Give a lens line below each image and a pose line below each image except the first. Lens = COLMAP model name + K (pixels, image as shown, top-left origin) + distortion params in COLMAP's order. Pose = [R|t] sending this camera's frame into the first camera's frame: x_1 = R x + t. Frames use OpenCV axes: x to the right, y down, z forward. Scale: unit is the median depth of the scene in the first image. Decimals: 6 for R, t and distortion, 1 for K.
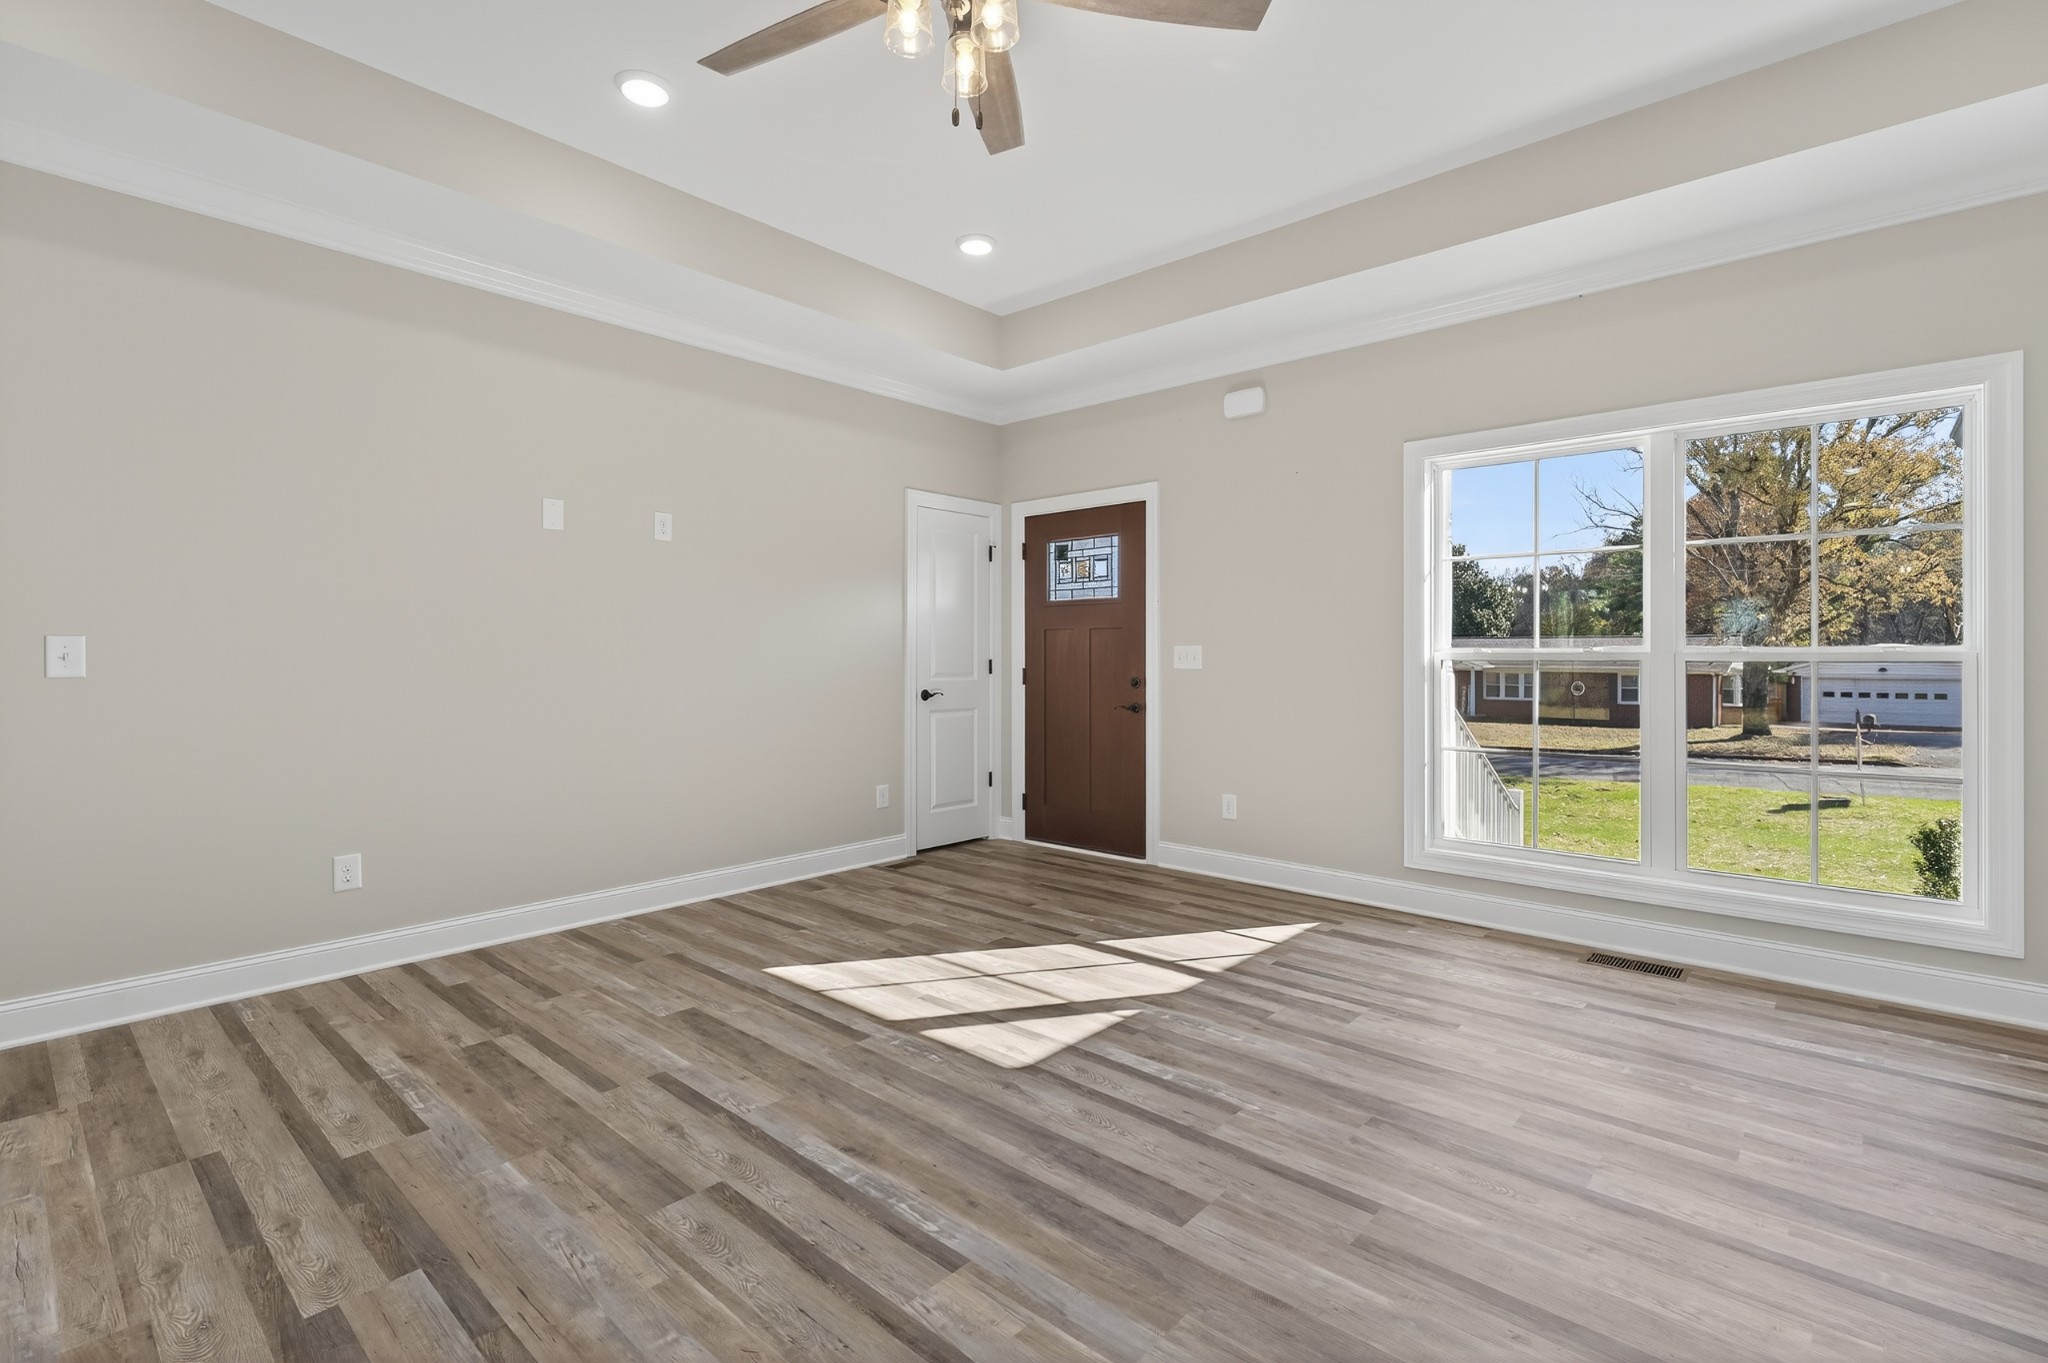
lens RADIAL K [[928.8, 0, 1021.0], [0, 928.8, 657.7], [0, 0, 1]] dist [0.001217, -0.000779]
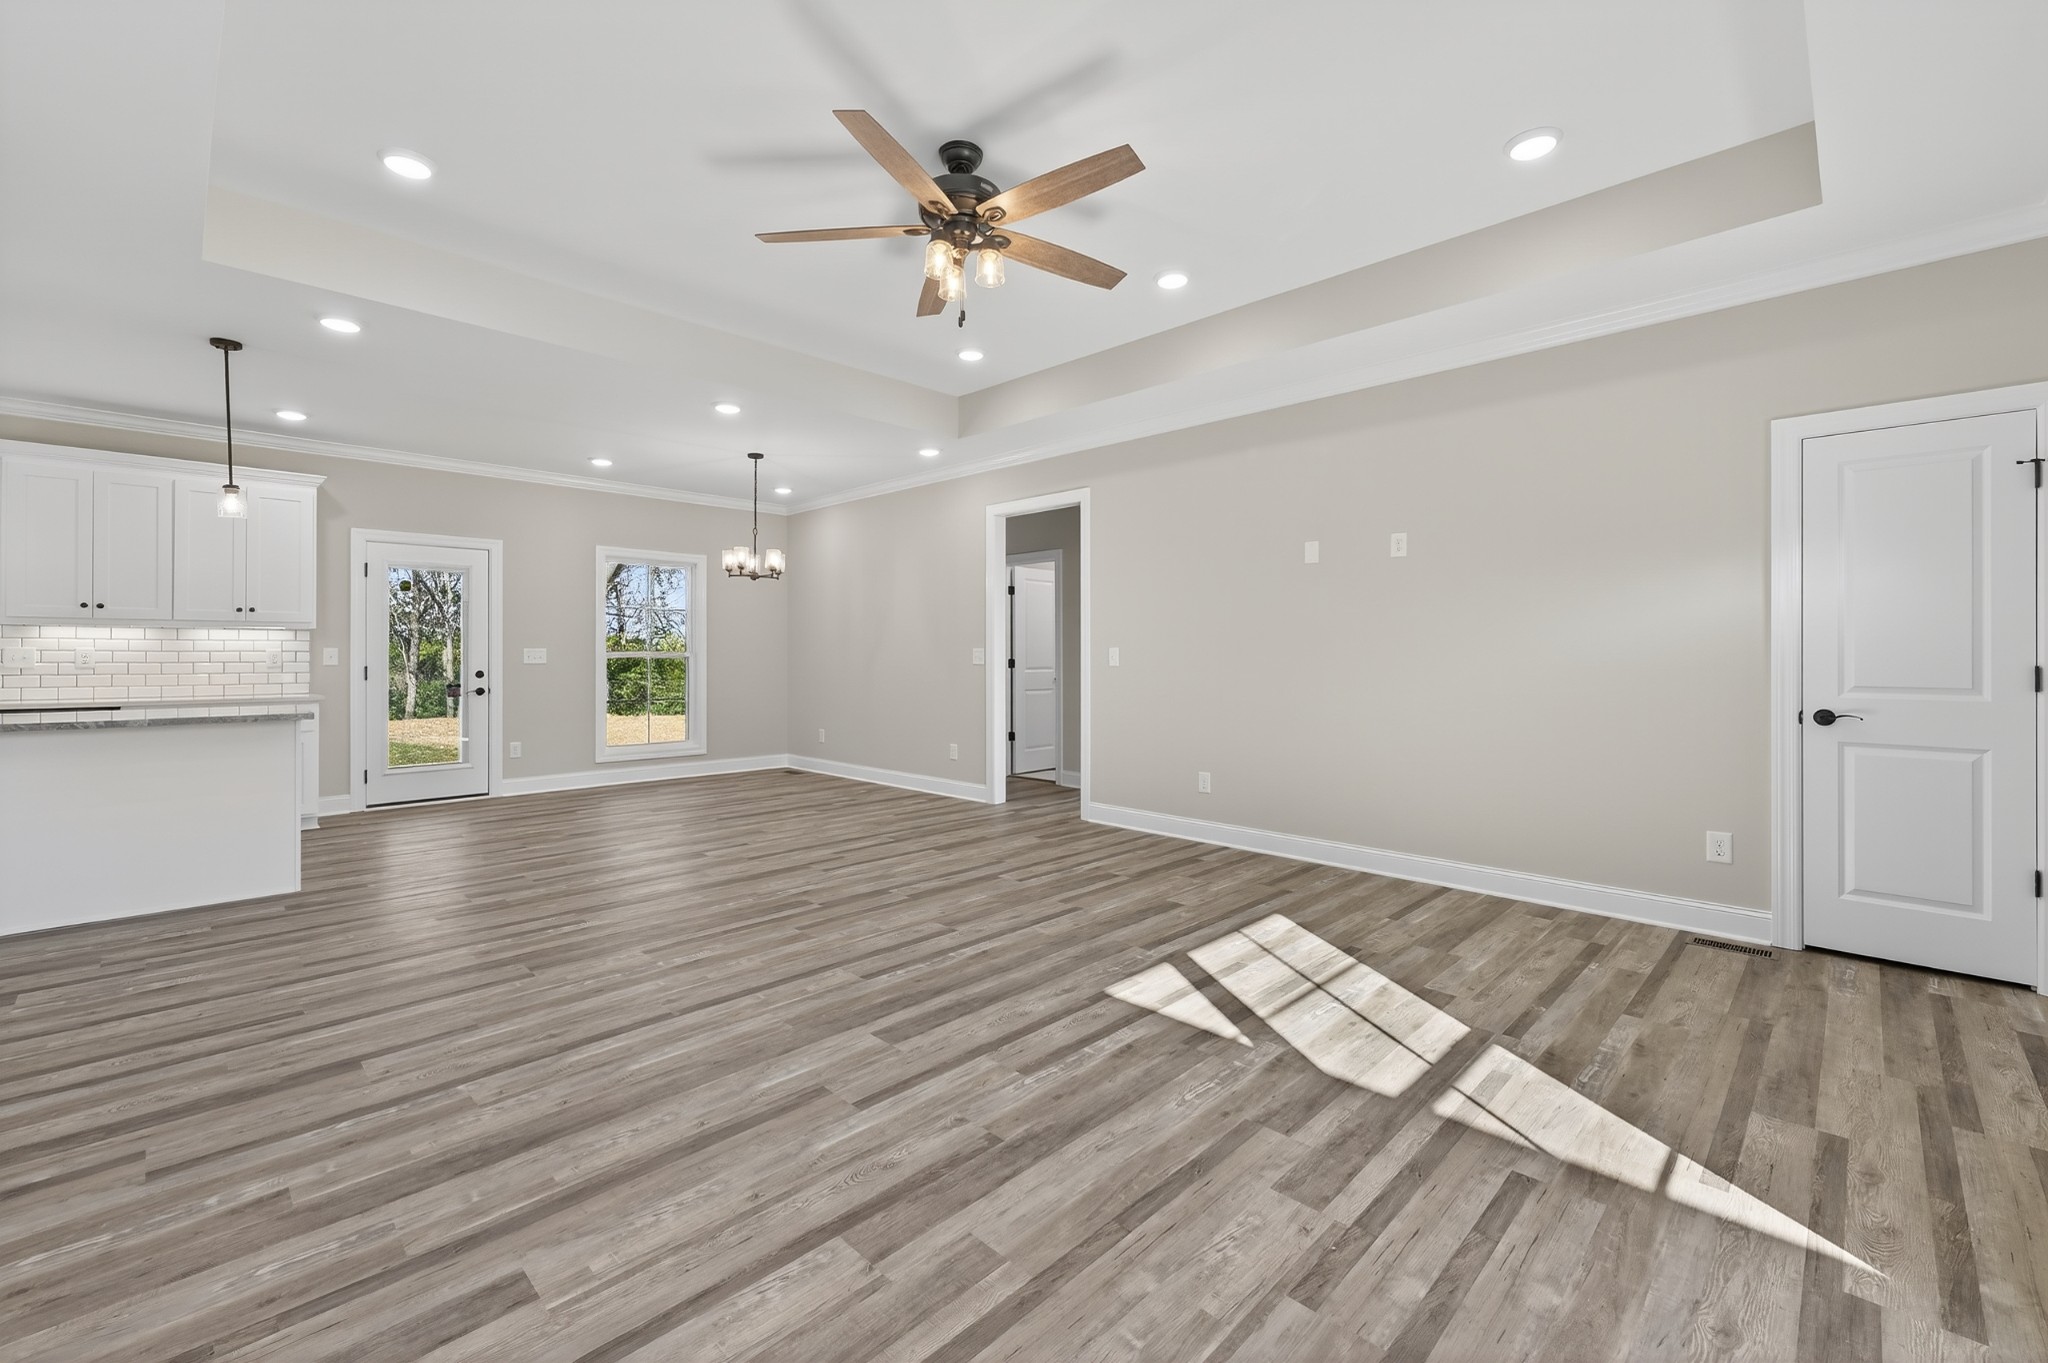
lens RADIAL K [[861.1, 0, 1032.5], [0, 861.1, 653.0], [0, 0, 1]] dist [-0.016816, -0.000077]
pose [[-0.042972, -0.003695, -0.999069, 0.972011], [-0.004412, 0.999984, -0.003508, -0.001851], [0.999067, 0.004257, -0.042988, 0.825044]]
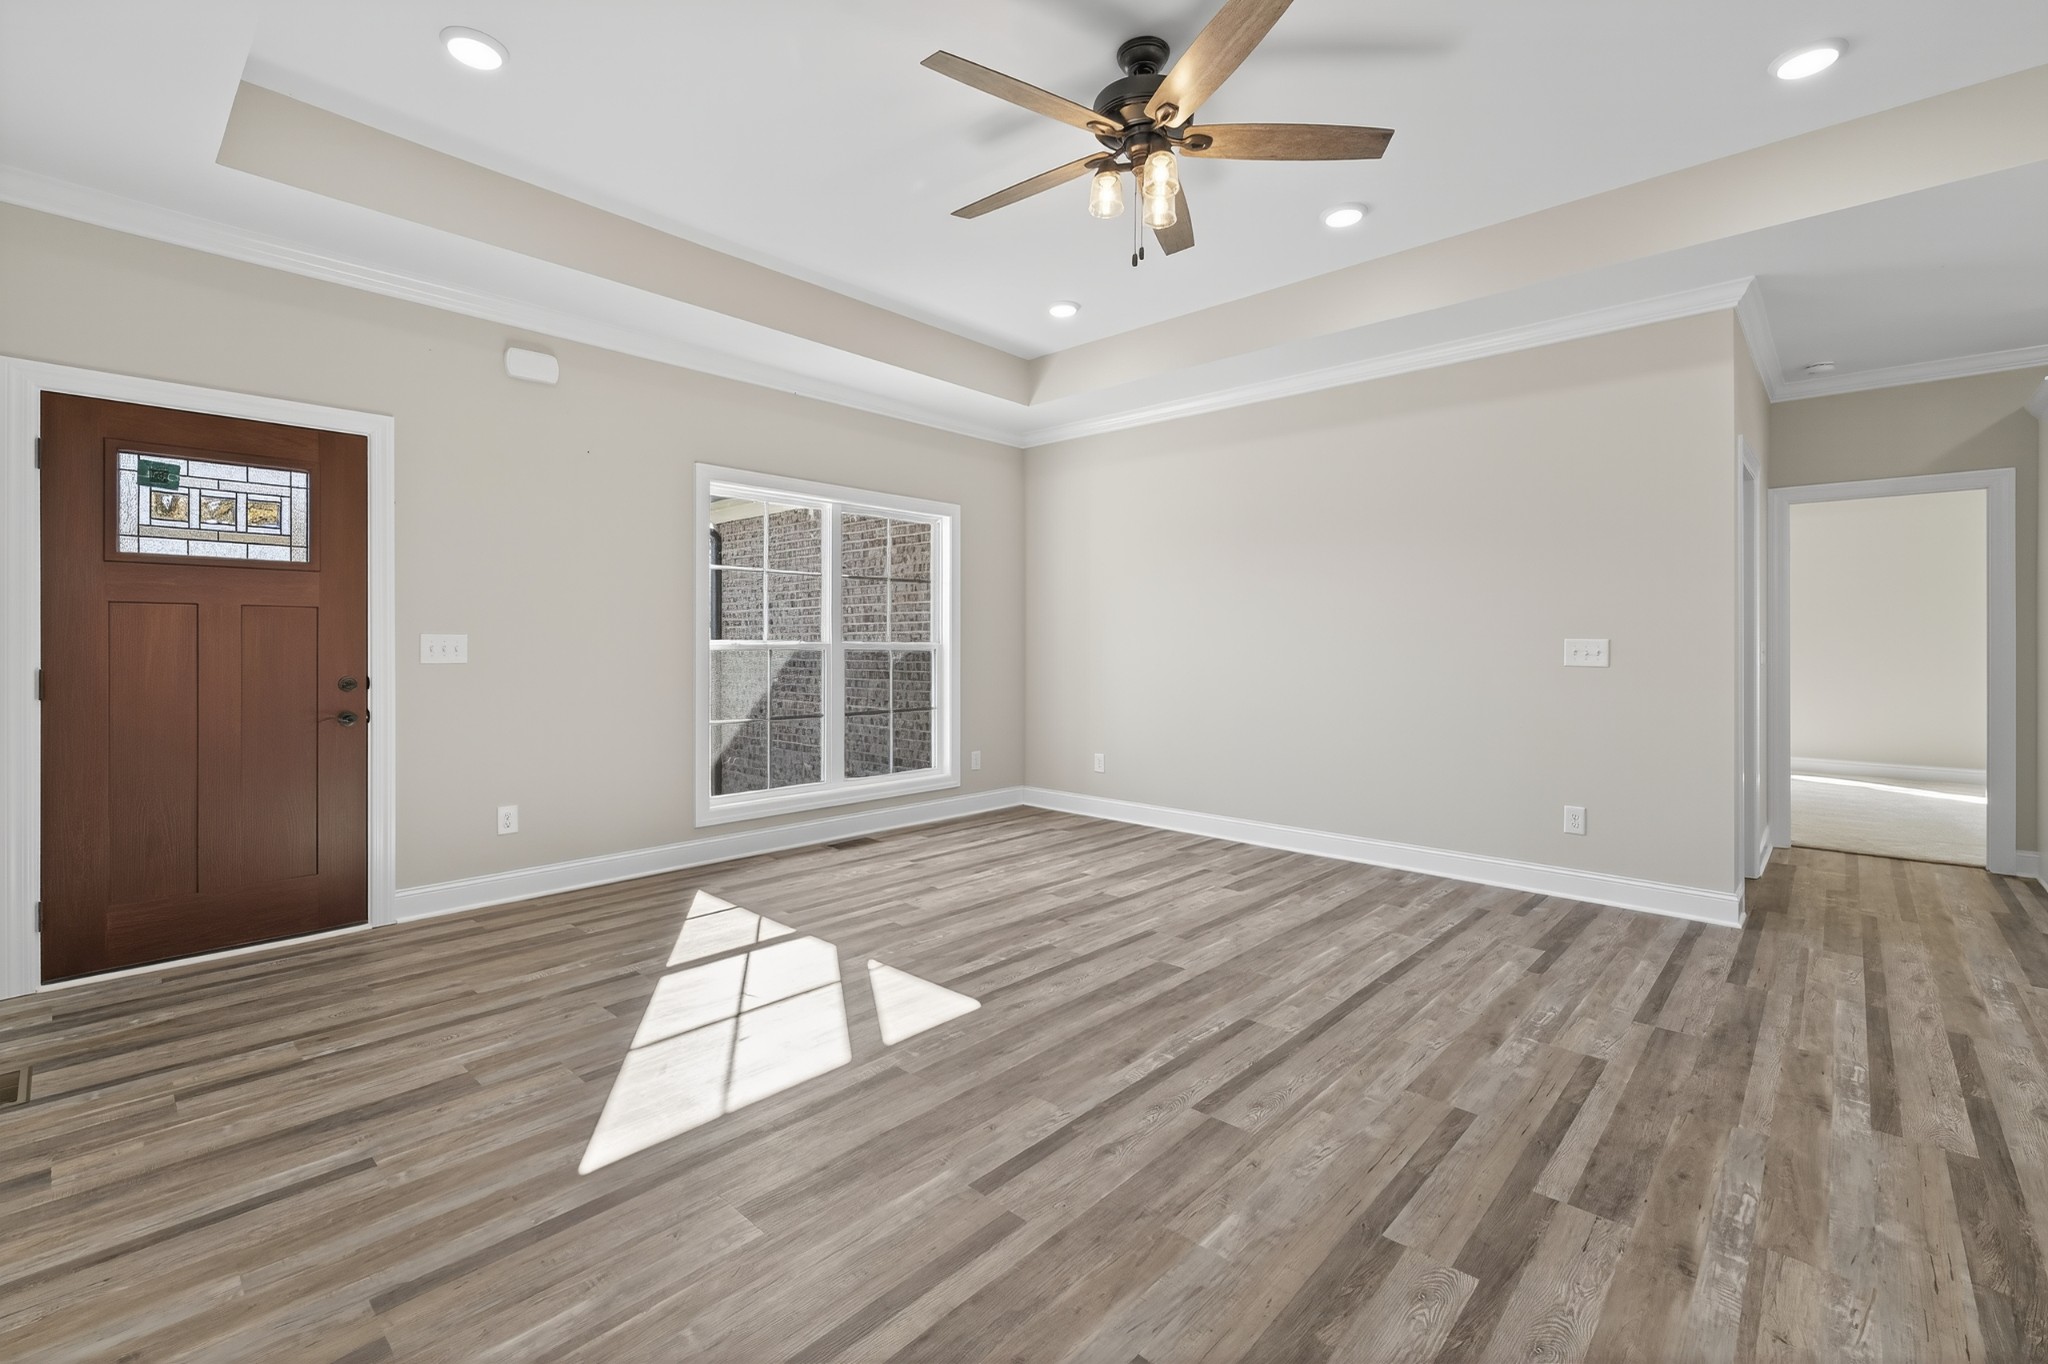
lens RADIAL K [[883.7, 0, 1017.0], [0, 883.7, 644.8], [0, 0, 1]] dist [0.003251, -0.000311]
pose [[0.026111, -0.001995, 0.999657, -0.953095], [0.002118, 0.999996, 0.001940, -0.007129], [-0.999657, 0.002066, 0.026115, 0.797261]]
